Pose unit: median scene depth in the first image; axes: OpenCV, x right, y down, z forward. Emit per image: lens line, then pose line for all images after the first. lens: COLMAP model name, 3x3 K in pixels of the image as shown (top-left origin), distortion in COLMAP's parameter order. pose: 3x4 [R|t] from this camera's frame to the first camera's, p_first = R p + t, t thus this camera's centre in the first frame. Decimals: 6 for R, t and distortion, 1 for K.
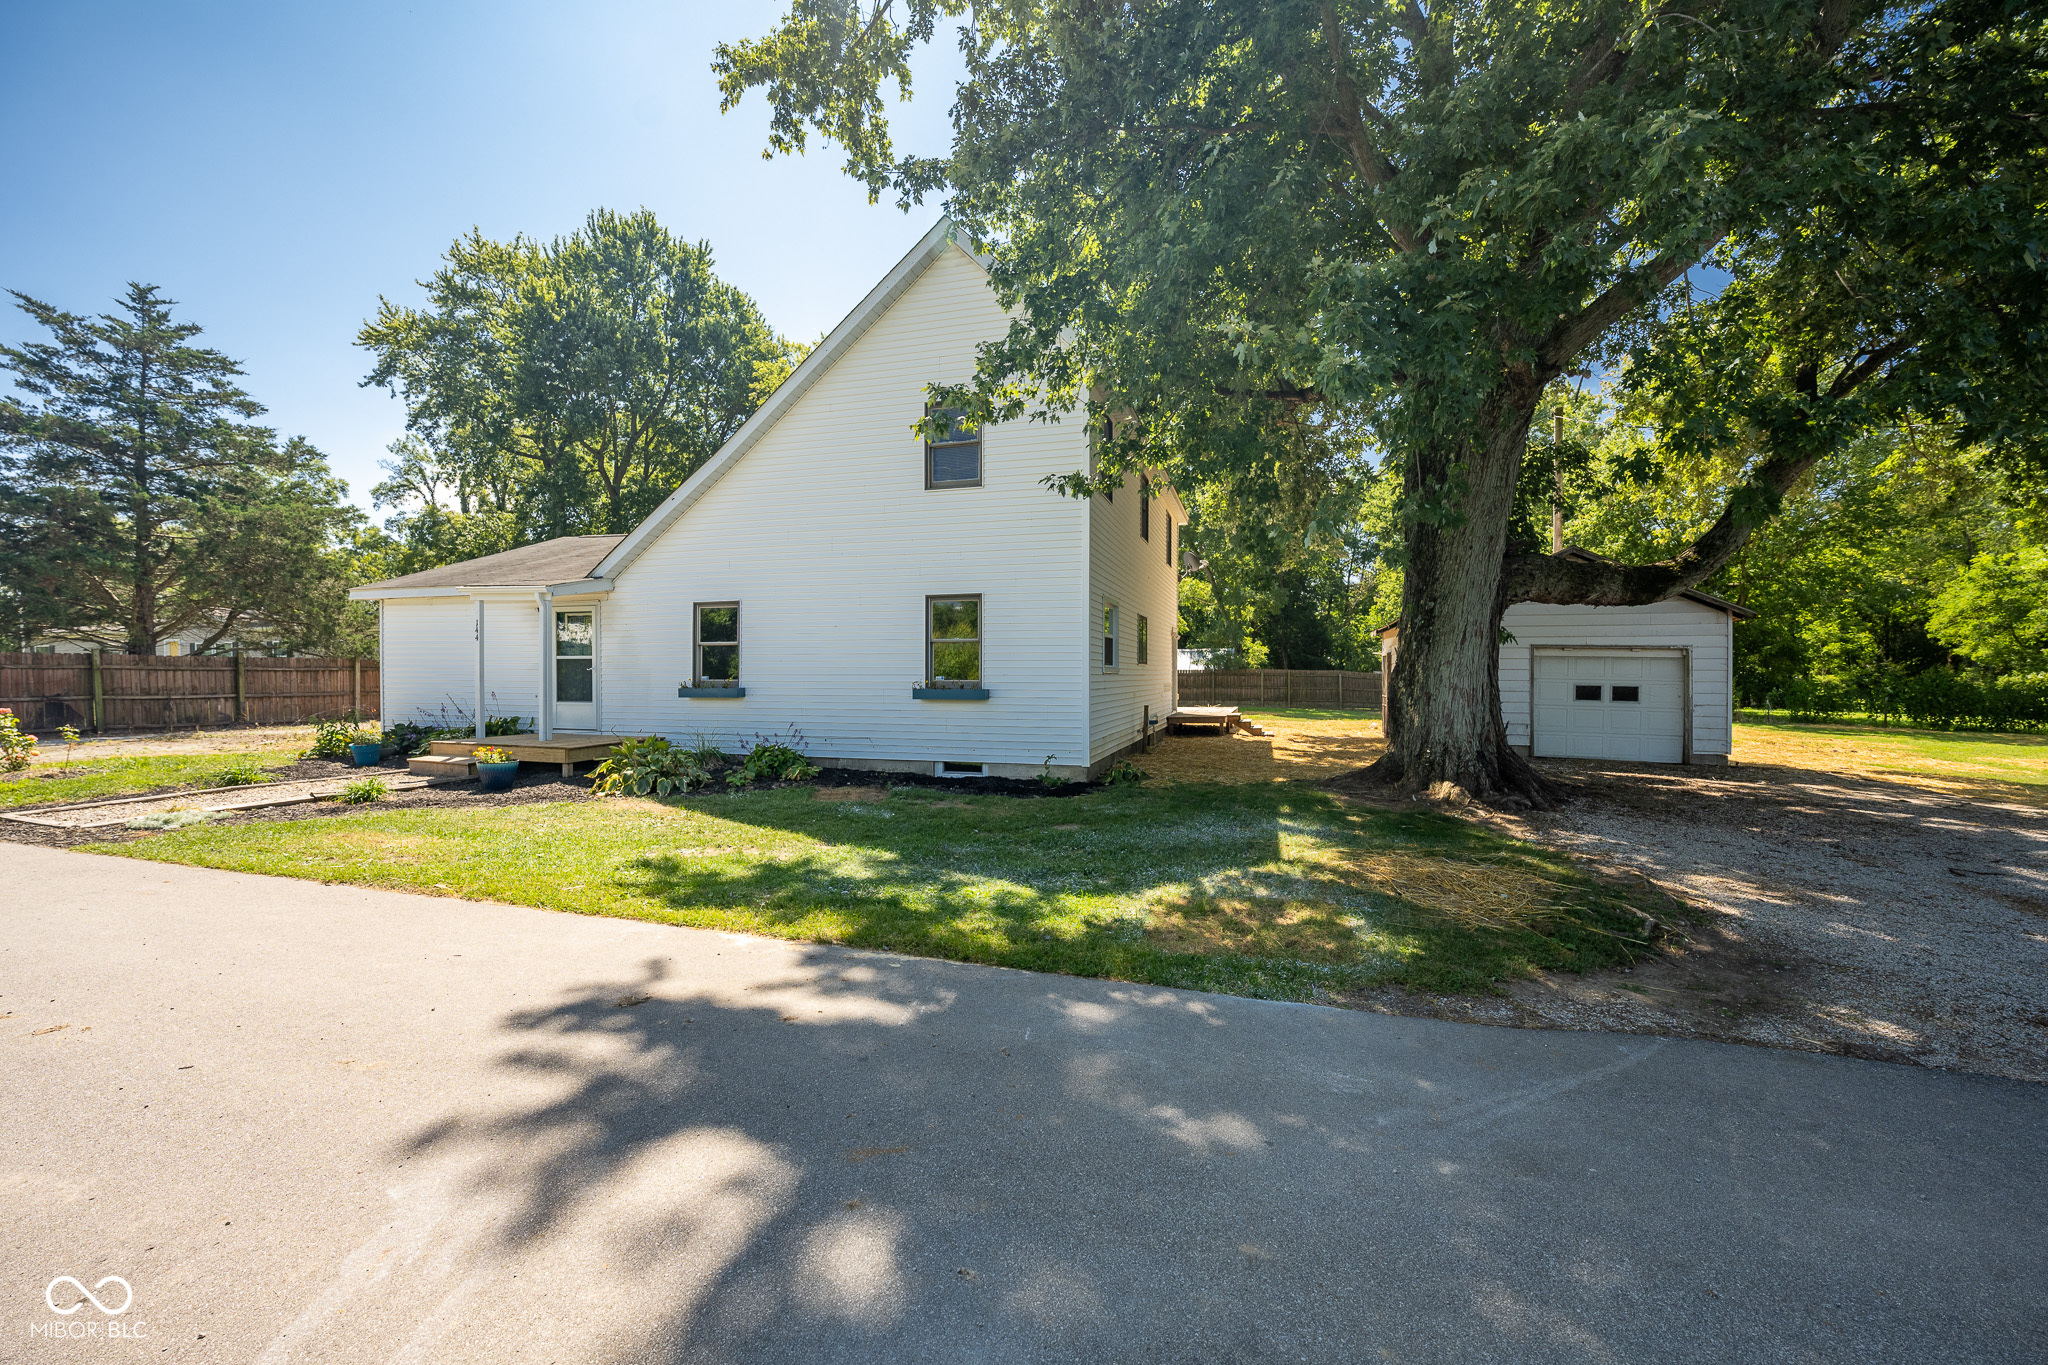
lens RADIAL K [[798.2, 0, 1025.8], [0, 798.2, 688.9], [0, 0, 1]] dist [-0.000263, -0.000190]
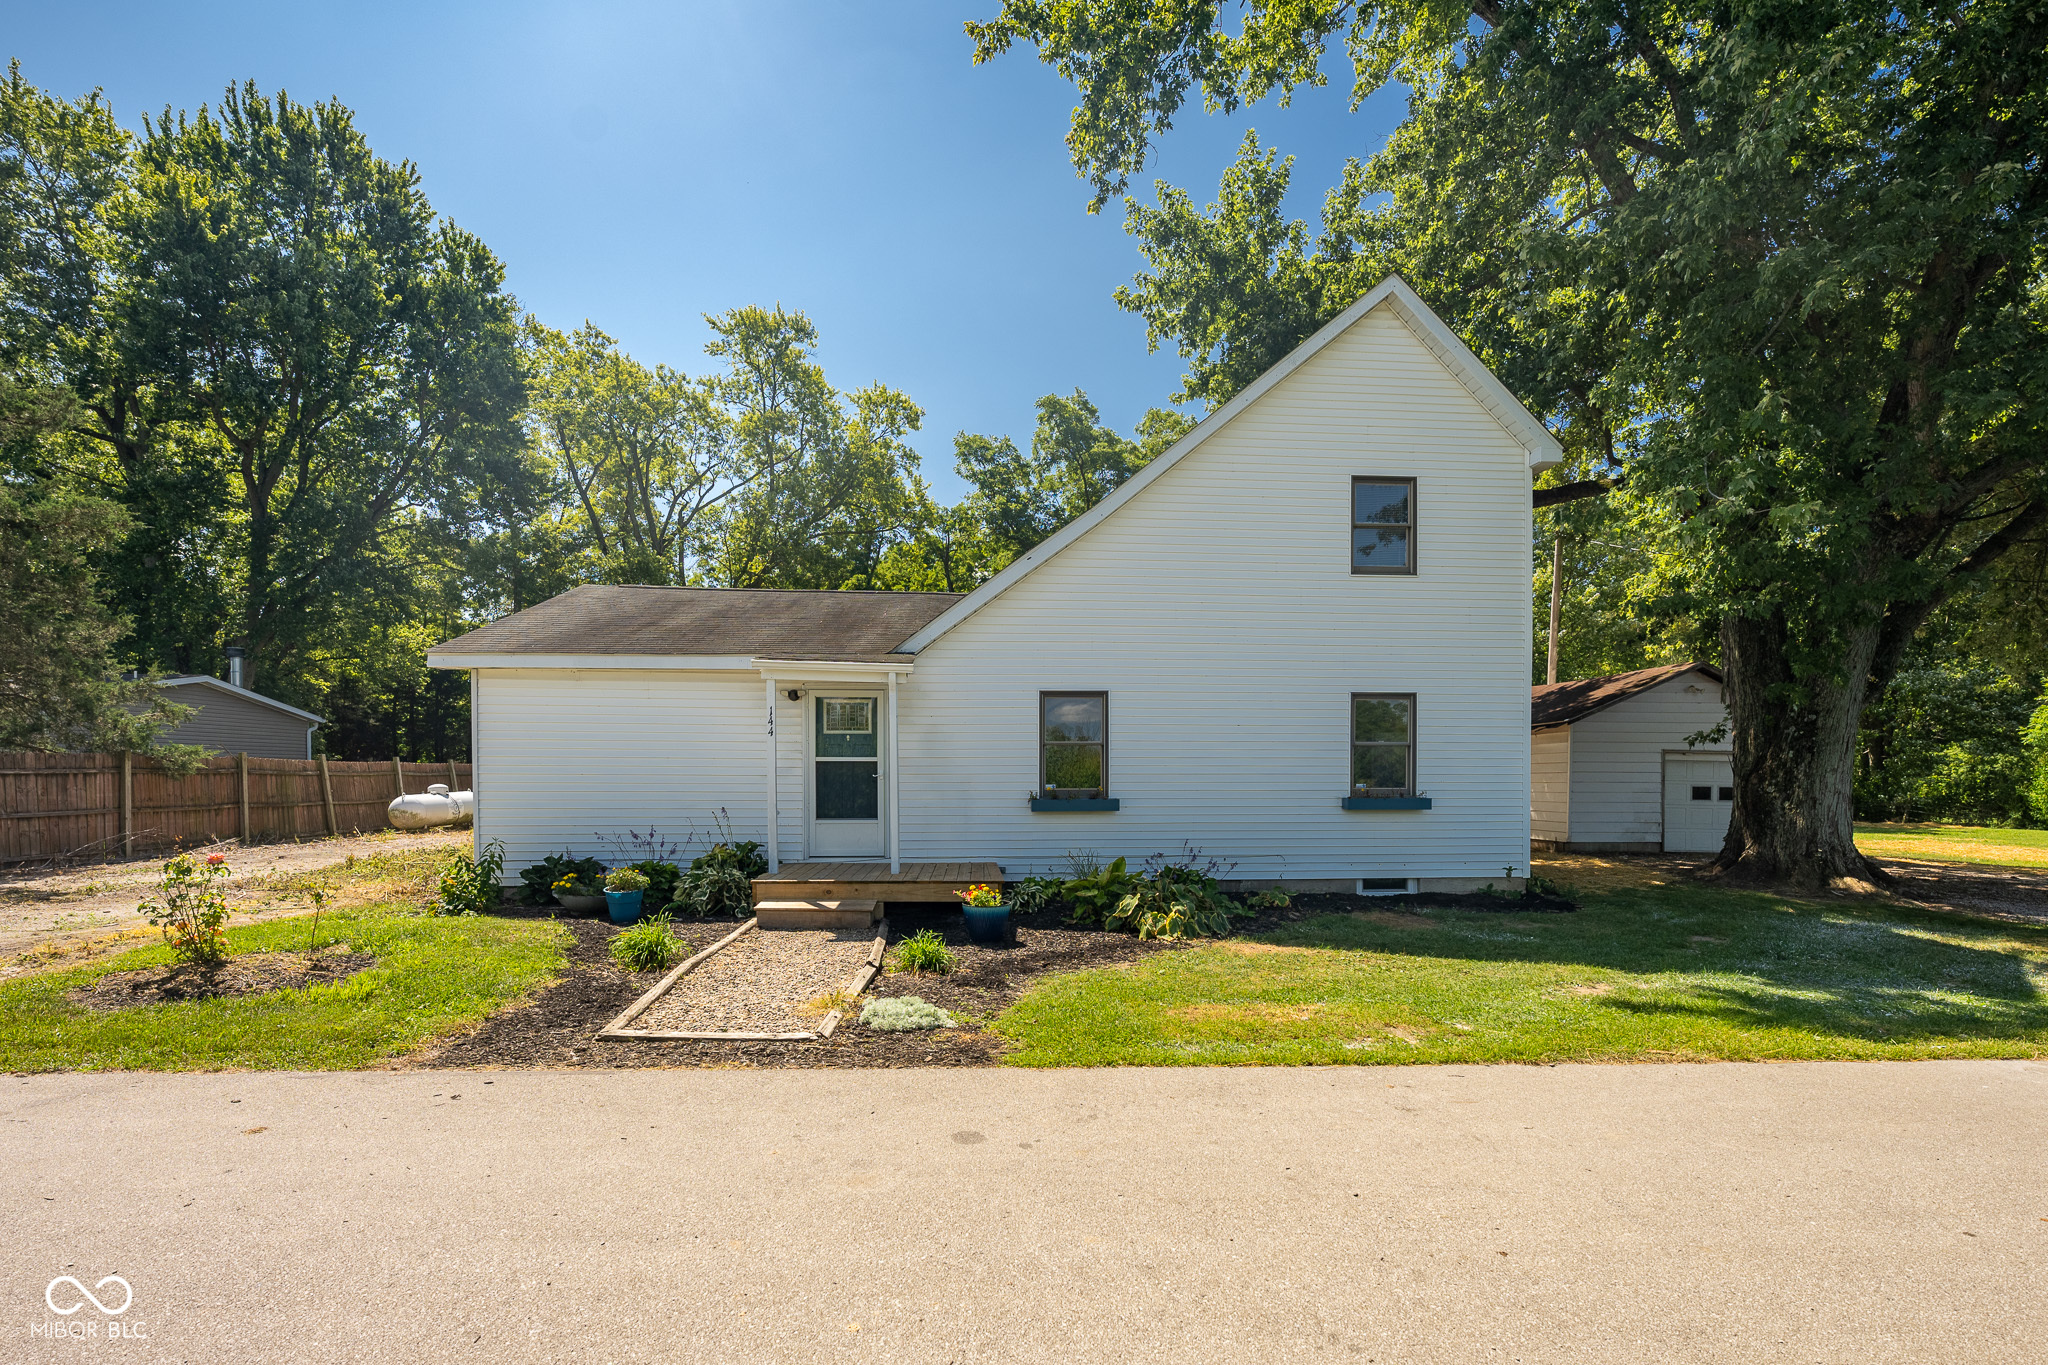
lens RADIAL K [[934.7, 0, 1024.2], [0, 934.7, 774.0], [0, 0, 1]] dist [-0.000515, -0.000277]
pose [[0.935051, -0.002147, 0.354506, -0.659936], [0.006882, 0.999903, -0.012096, -0.012992], [-0.354446, 0.013750, 0.934976, 0.122941]]
